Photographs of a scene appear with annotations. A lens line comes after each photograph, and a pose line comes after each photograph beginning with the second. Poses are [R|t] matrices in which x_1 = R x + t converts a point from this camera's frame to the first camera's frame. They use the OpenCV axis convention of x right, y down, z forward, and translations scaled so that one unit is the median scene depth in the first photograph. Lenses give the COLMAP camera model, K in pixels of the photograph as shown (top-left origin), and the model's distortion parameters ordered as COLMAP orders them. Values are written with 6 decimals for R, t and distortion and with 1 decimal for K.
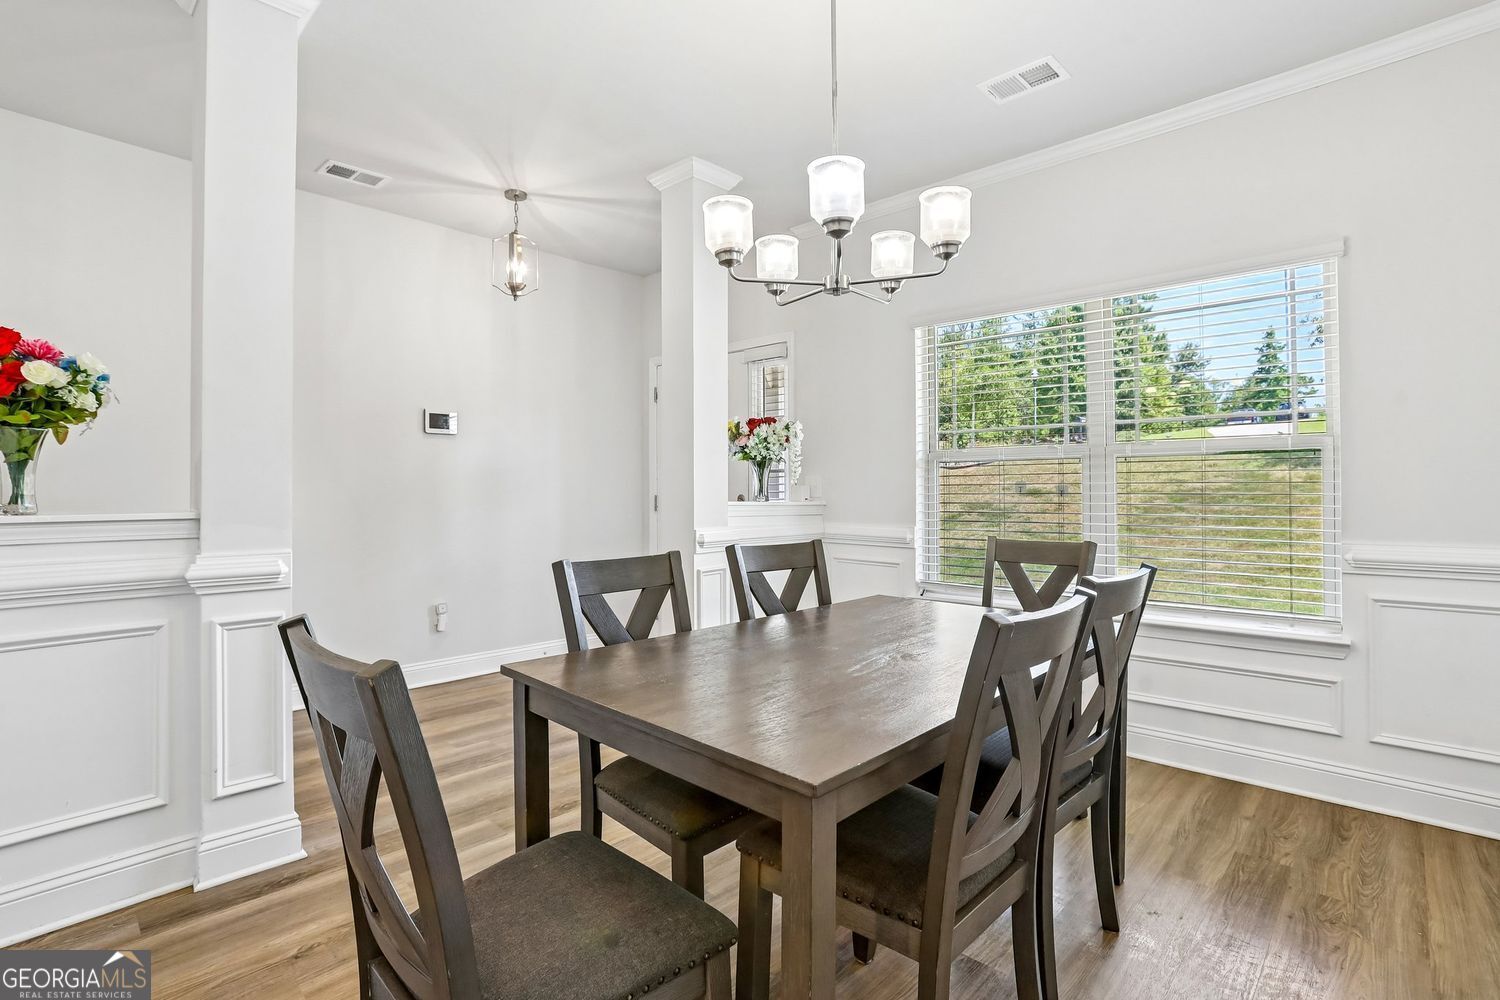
lens RADIAL K [[726.0, 0, 750.4], [0, 726.0, 490.0], [0, 0, 1]] dist [-0.037788, 0.000212]
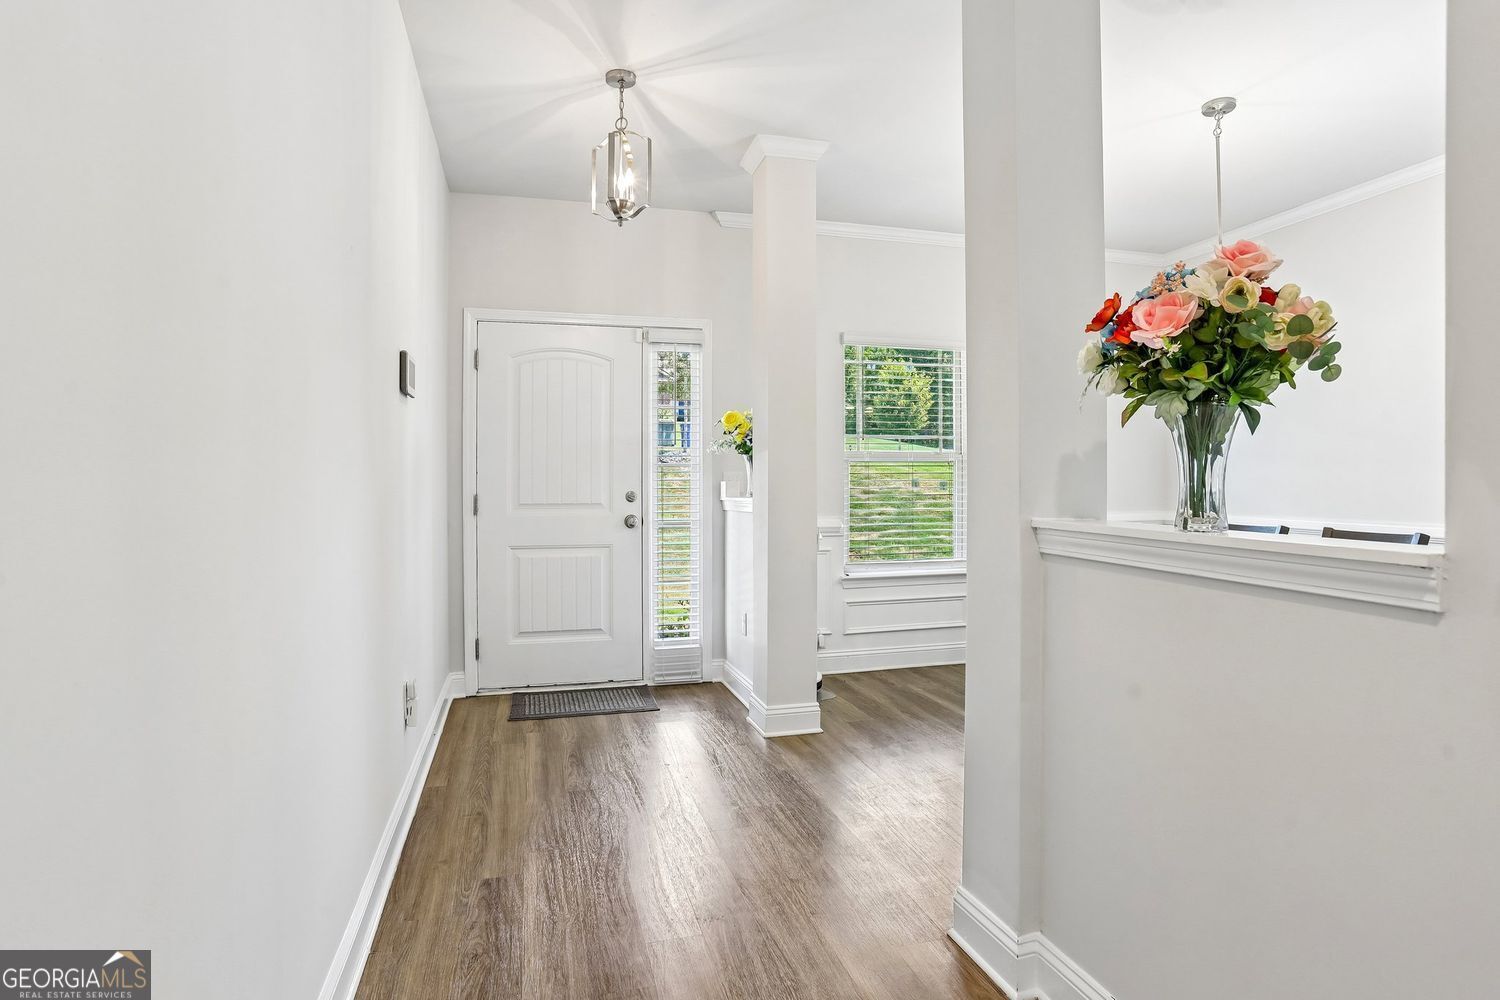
lens RADIAL K [[774.7, 0, 755.0], [0, 774.7, 496.5], [0, 0, 1]] dist [-0.052097, -0.000163]
pose [[0.504525, -0.016399, 0.863242, -0.986347], [0.003965, 0.999853, 0.016678, -0.003354], [-0.863388, -0.004992, 0.504516, 0.531872]]
